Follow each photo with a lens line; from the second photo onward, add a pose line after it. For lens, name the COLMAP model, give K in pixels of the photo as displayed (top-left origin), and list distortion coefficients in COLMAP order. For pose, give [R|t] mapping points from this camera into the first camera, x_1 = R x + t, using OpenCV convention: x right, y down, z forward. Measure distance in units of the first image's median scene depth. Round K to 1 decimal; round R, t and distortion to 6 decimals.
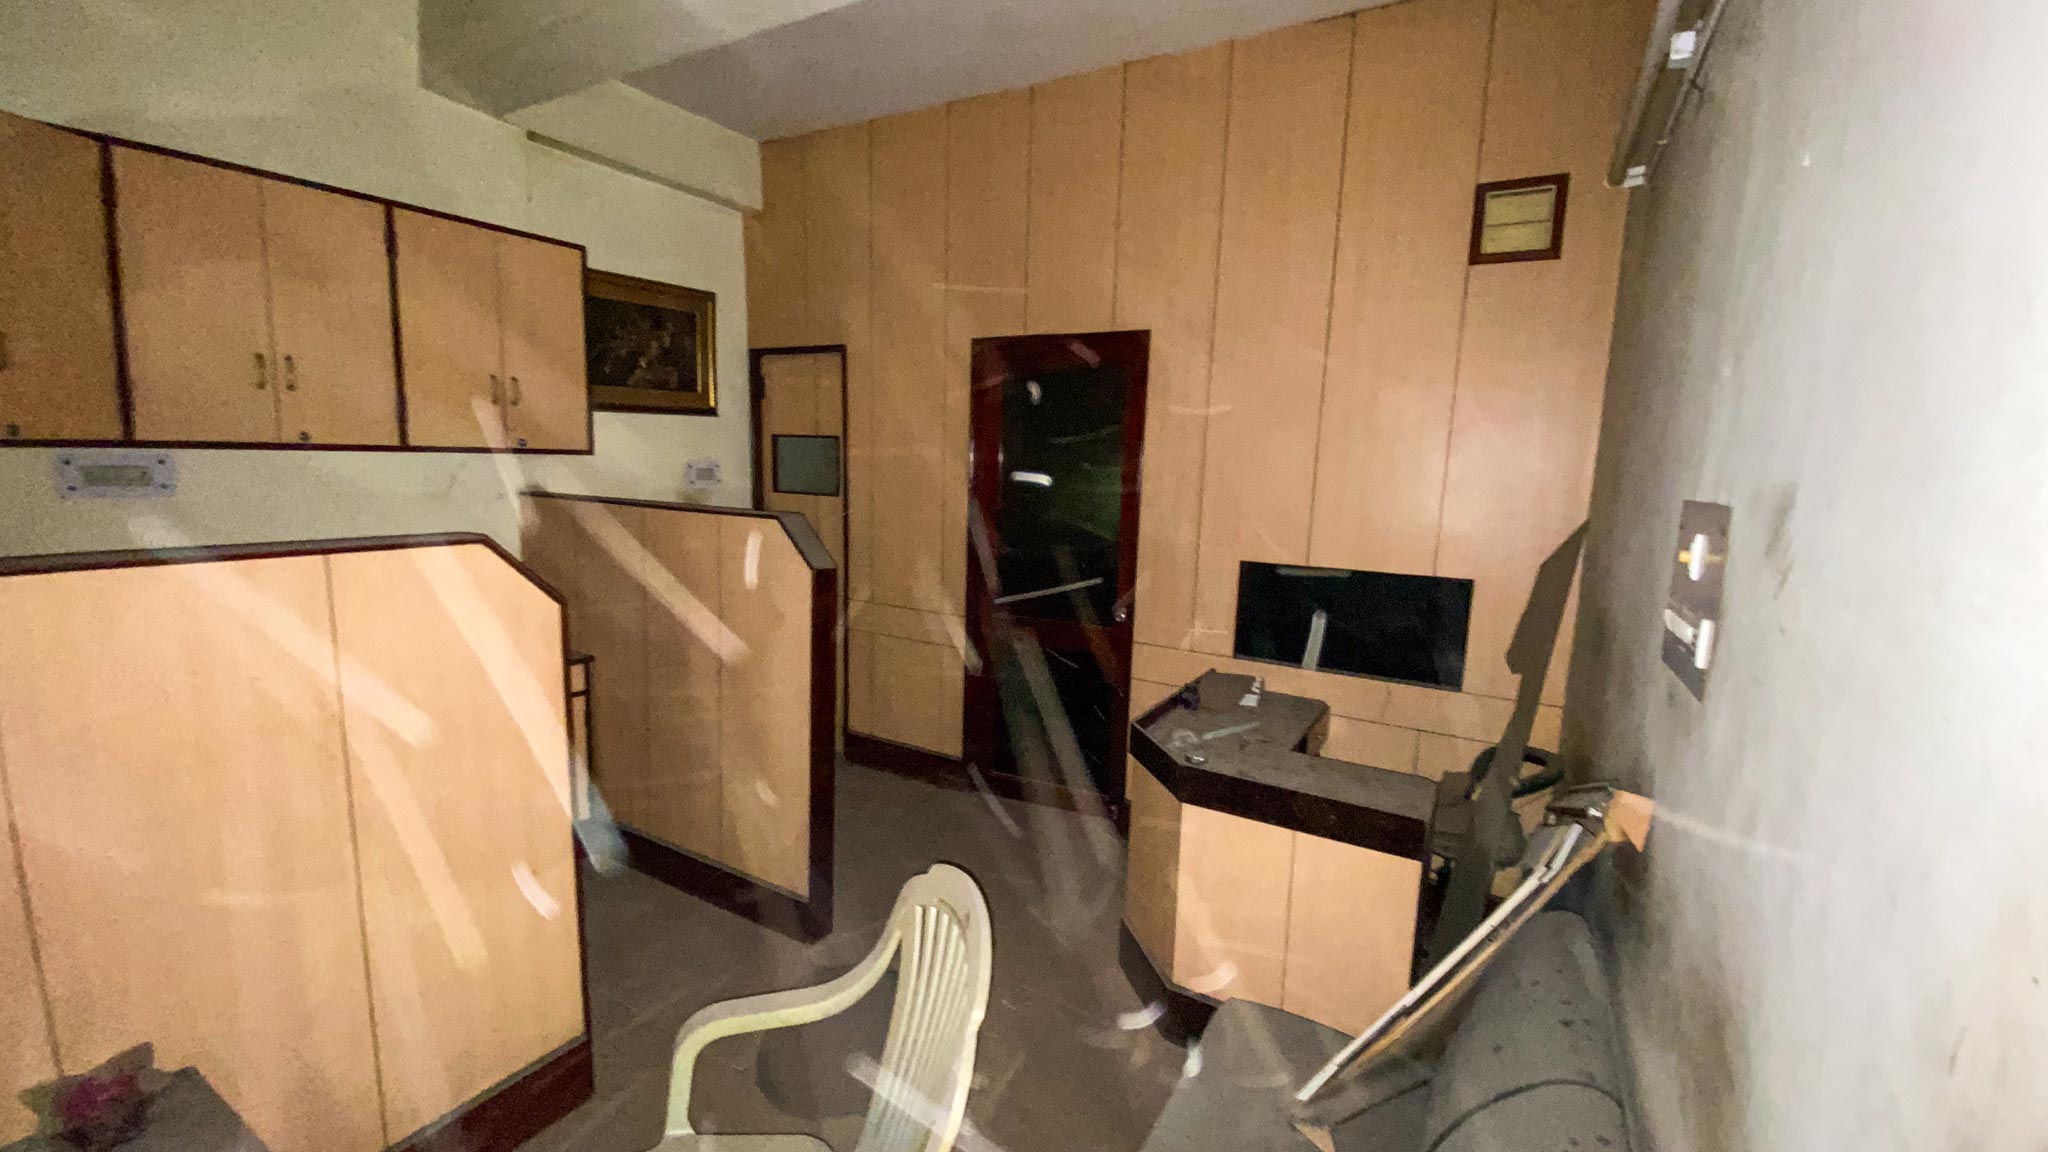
lens RADIAL K [[824.3, 0, 1026.7], [0, 824.3, 575.6], [0, 0, 1]] dist [0.020116, -0.018502]
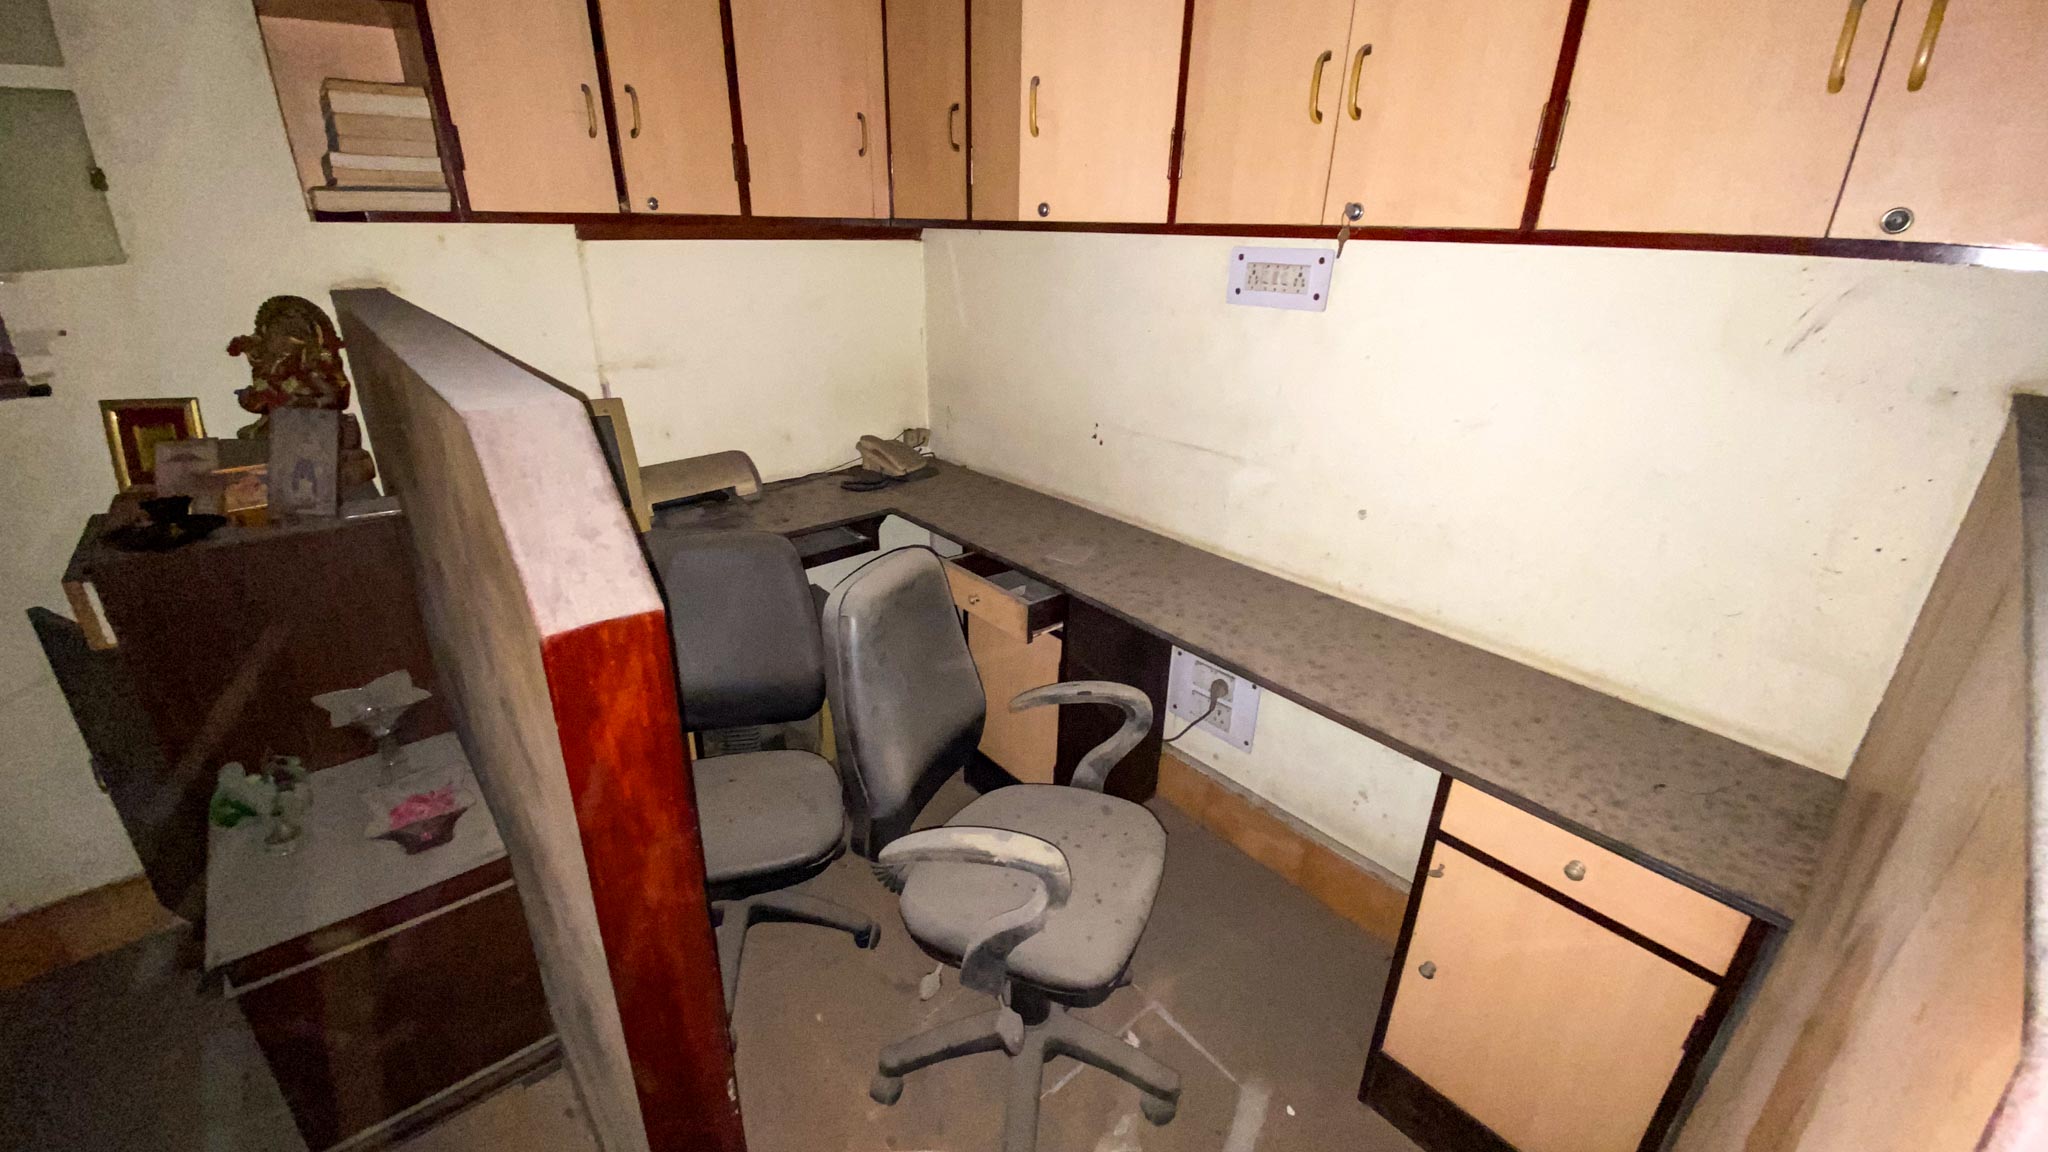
lens RADIAL K [[824.3, 0, 1020.9], [0, 824.3, 585.2], [0, 0, 1]] dist [0.020116, -0.018502]
pose [[-0.329550, 0.336074, -0.882299, -0.172300], [-0.168851, 0.898456, 0.405297, -0.090968], [0.928916, 0.282543, -0.239340, 0.690509]]
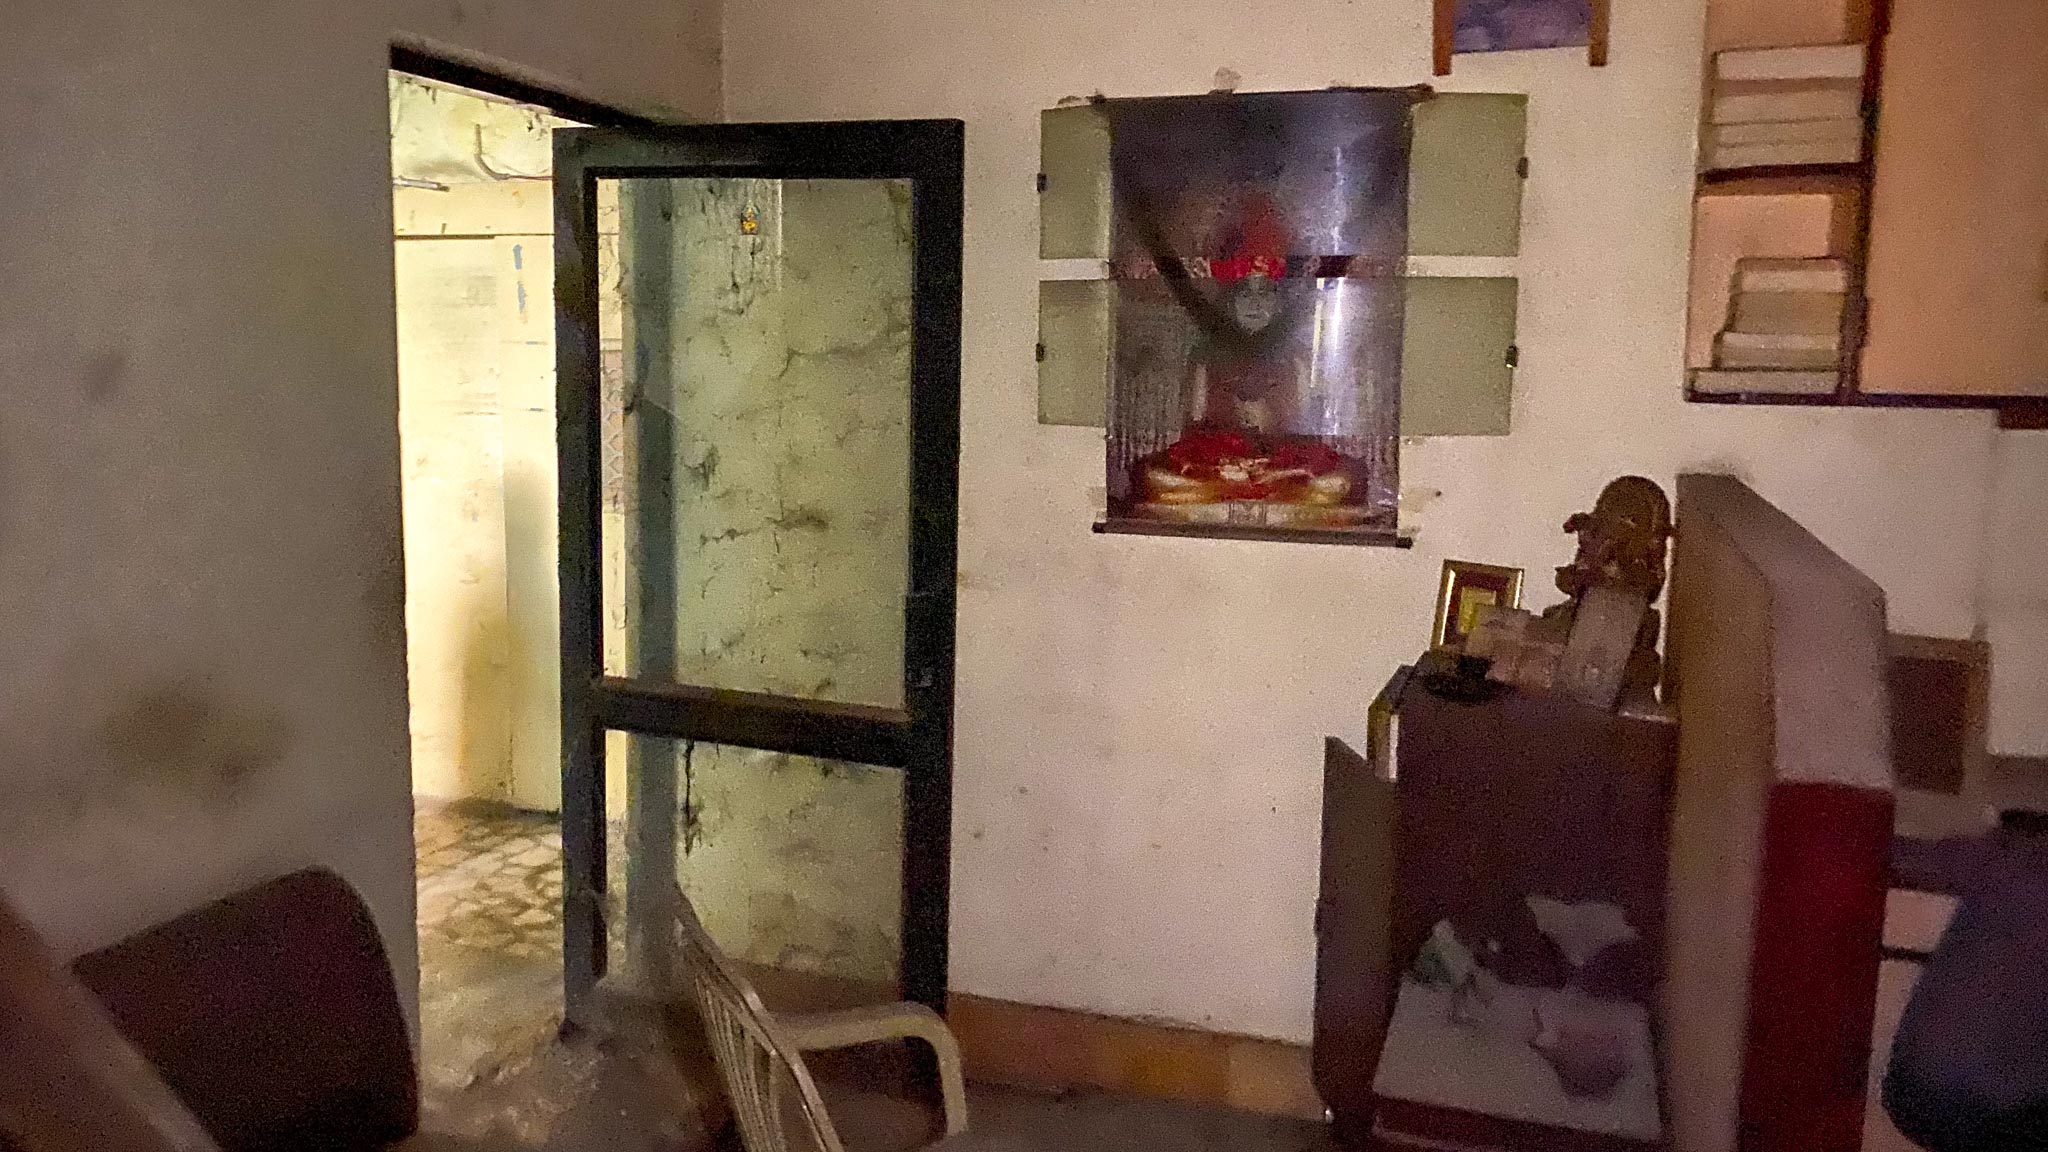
lens RADIAL K [[1567.3, 0, 1024.8], [0, 1567.3, 567.0], [0, 0, 1]] dist [0.016954, -0.032065]
pose [[-0.980779, -0.026242, -0.193347, -0.038815], [-0.077446, 0.961872, 0.262305, -0.121543], [0.179092, 0.272238, -0.945417, 0.867998]]
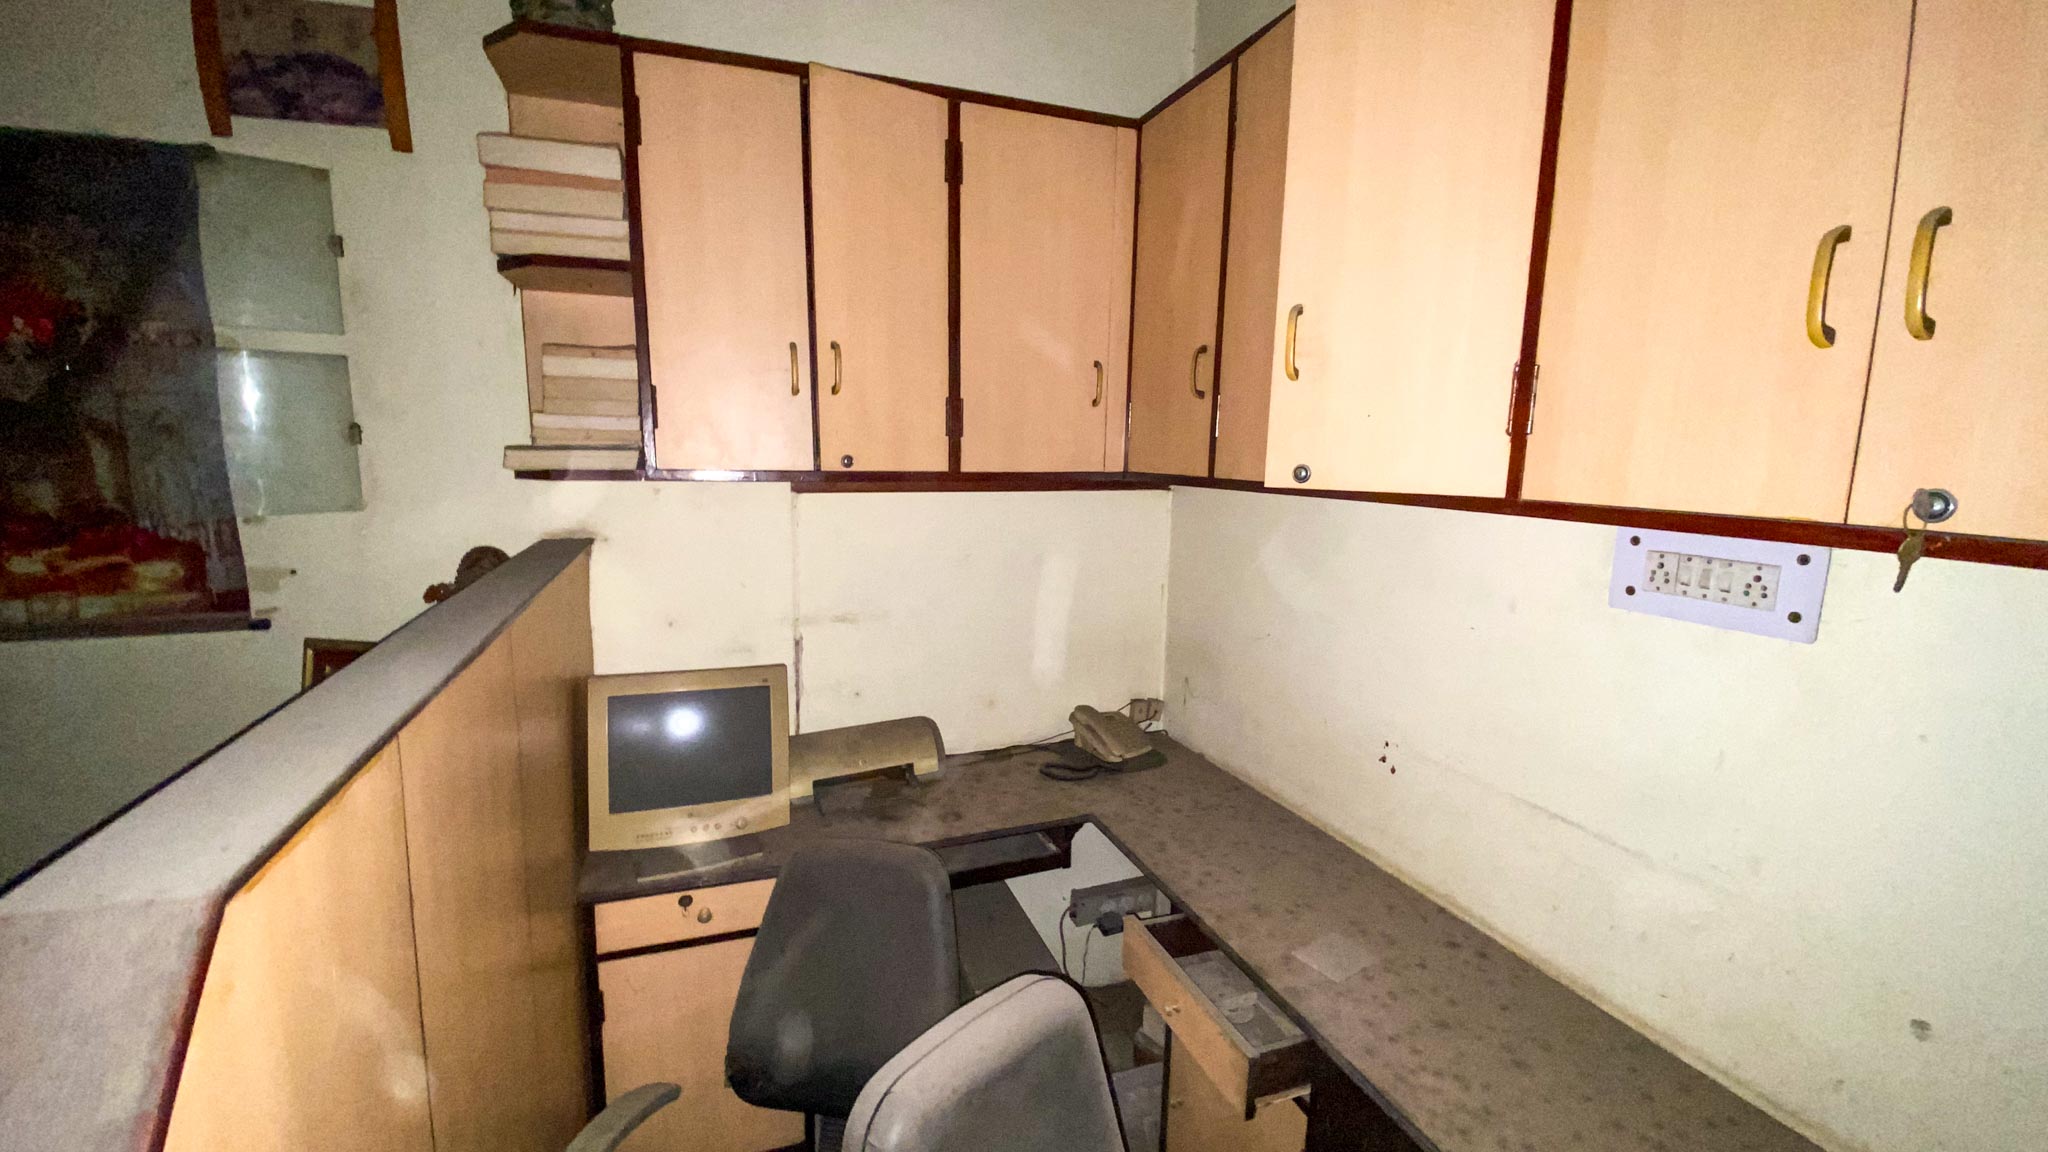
lens RADIAL K [[824.3, 0, 1016.3], [0, 824.3, 573.2], [0, 0, 1]] dist [0.020116, -0.018502]
pose [[-0.635413, 0.070346, -0.768962, -0.332217], [-0.154021, 0.964284, 0.215486, -0.109270], [0.756656, 0.255359, -0.601883, 0.652672]]
